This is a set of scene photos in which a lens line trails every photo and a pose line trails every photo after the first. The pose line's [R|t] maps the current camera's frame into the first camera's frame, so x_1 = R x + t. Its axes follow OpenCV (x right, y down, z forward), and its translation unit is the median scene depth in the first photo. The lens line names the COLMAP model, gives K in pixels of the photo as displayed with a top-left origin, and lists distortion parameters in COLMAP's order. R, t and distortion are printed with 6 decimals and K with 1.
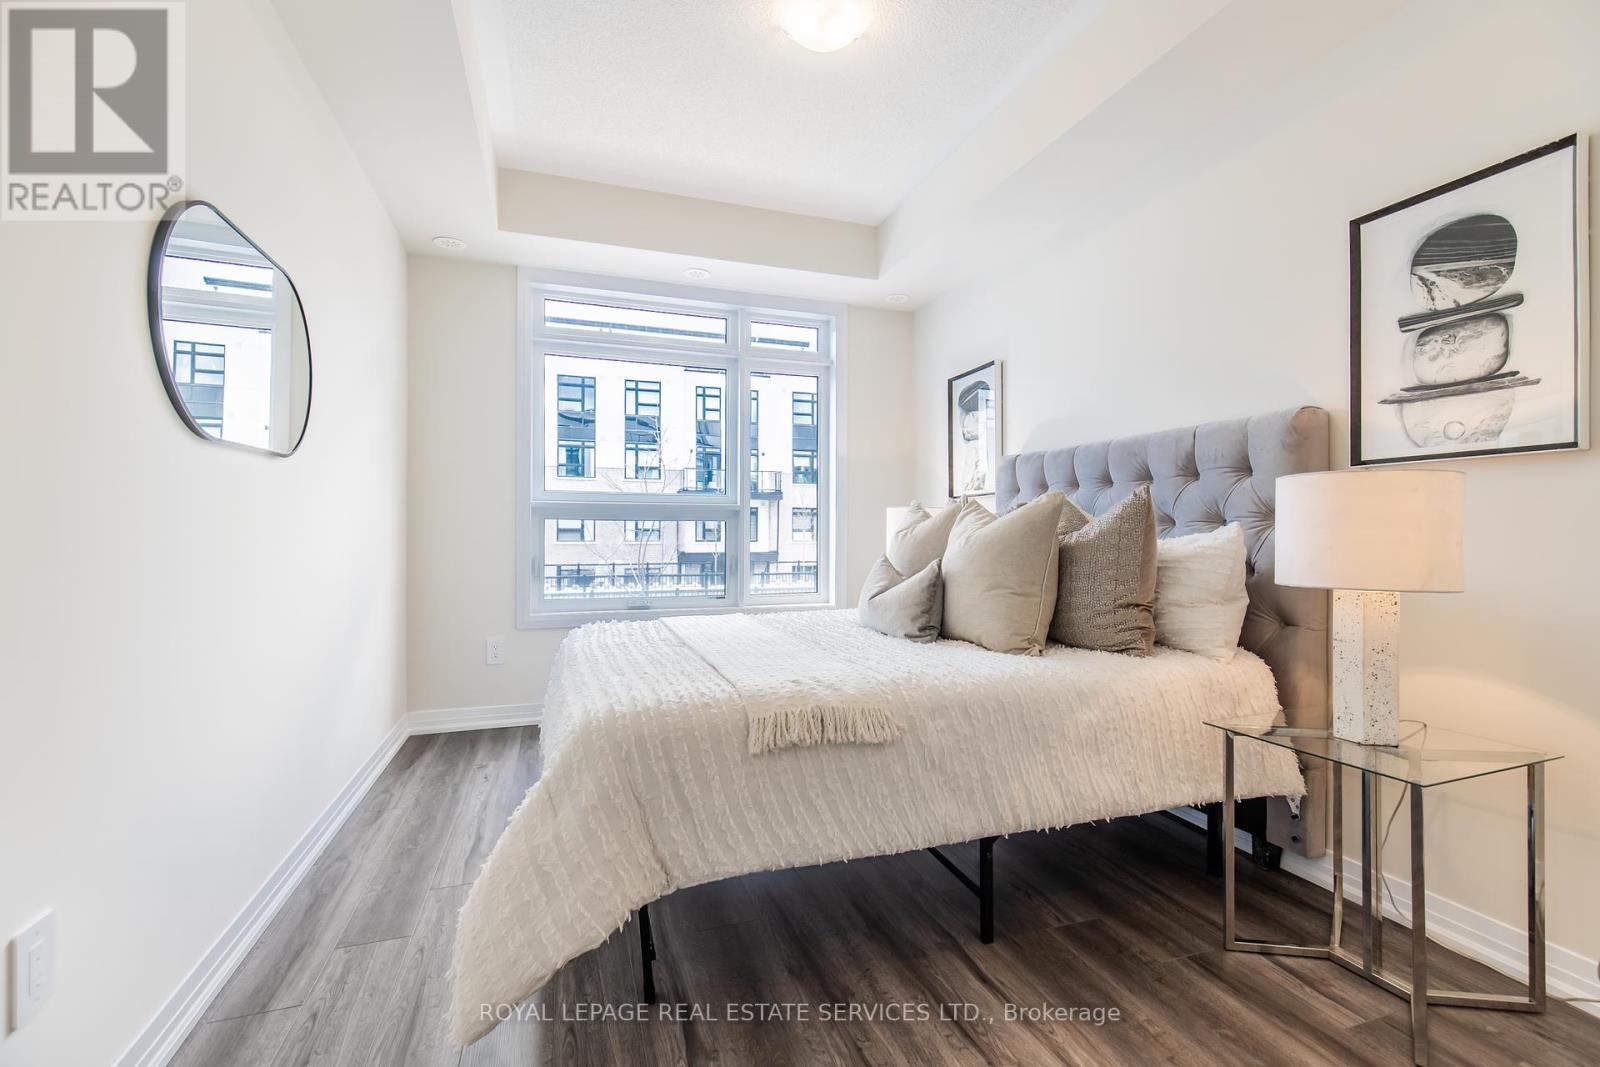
lens RADIAL K [[699.2, 0, 808.8], [0, 699.2, 530.5], [0, 0, 1]] dist [-0.000822, 0.000169]
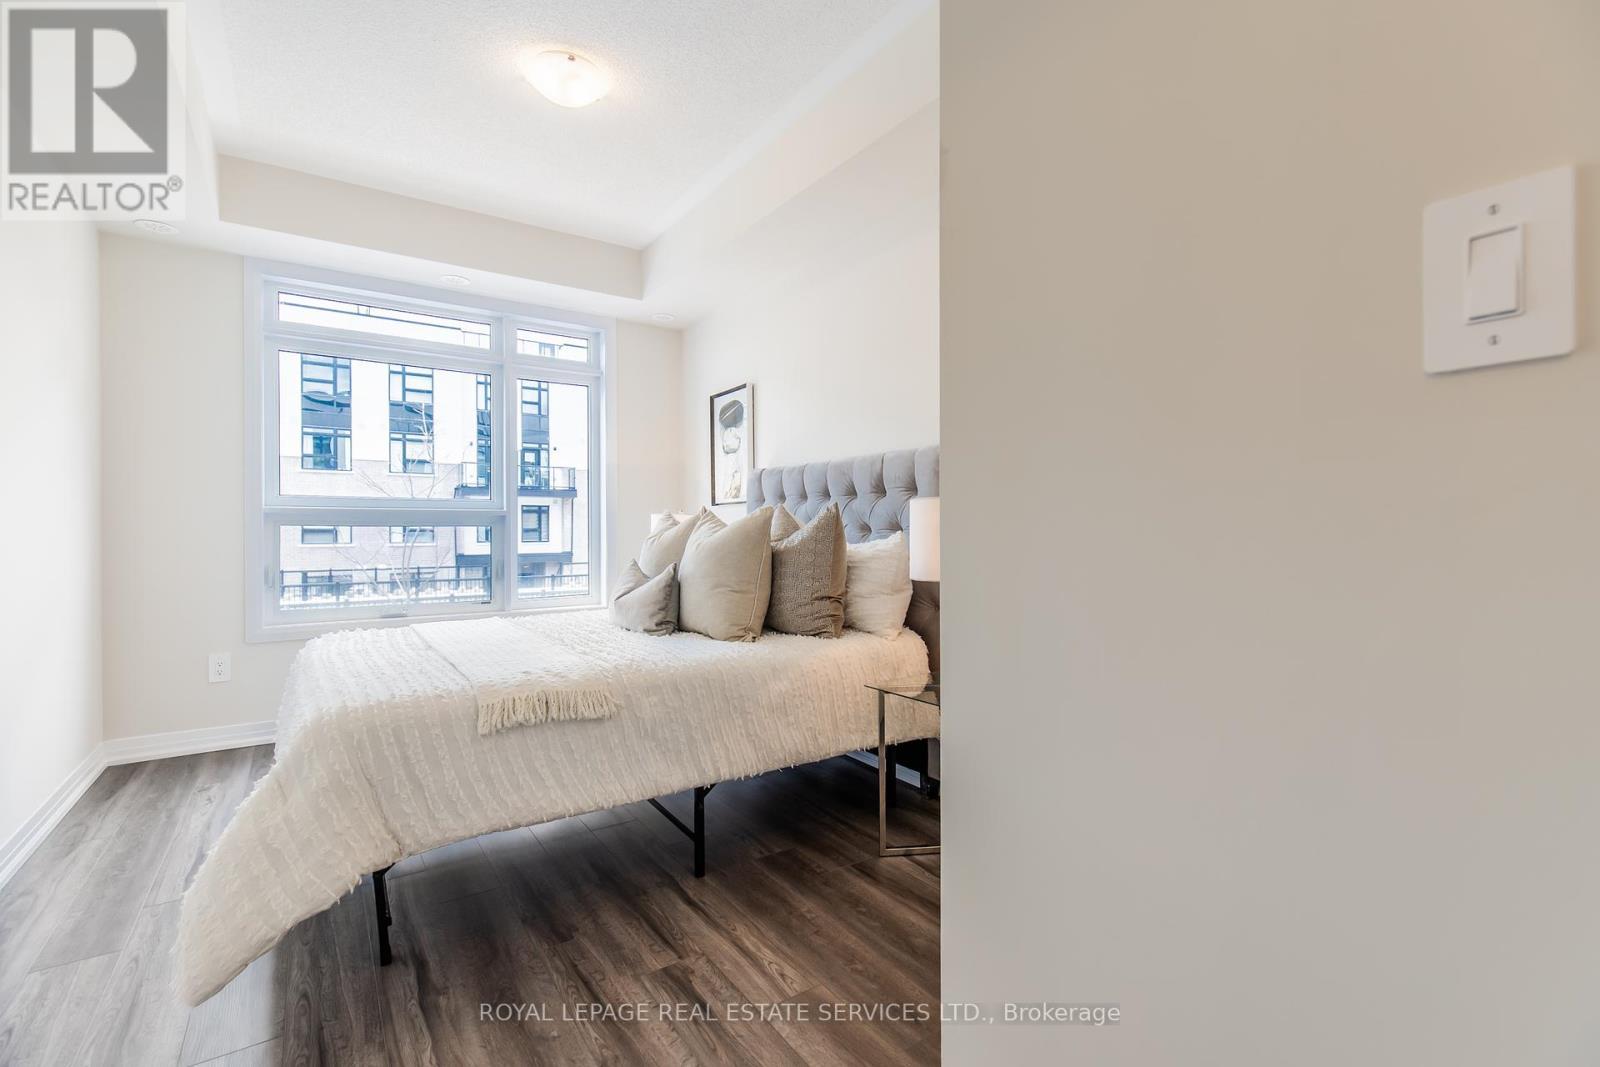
lens RADIAL K [[699.2, 0, 804.1], [0, 699.2, 532.0], [0, 0, 1]] dist [-0.000822, 0.000169]
pose [[0.961731, -0.005613, 0.273937, 0.090491], [0.004593, 0.999980, 0.004365, -0.017667], [-0.273956, -0.002940, 0.961738, -0.207686]]
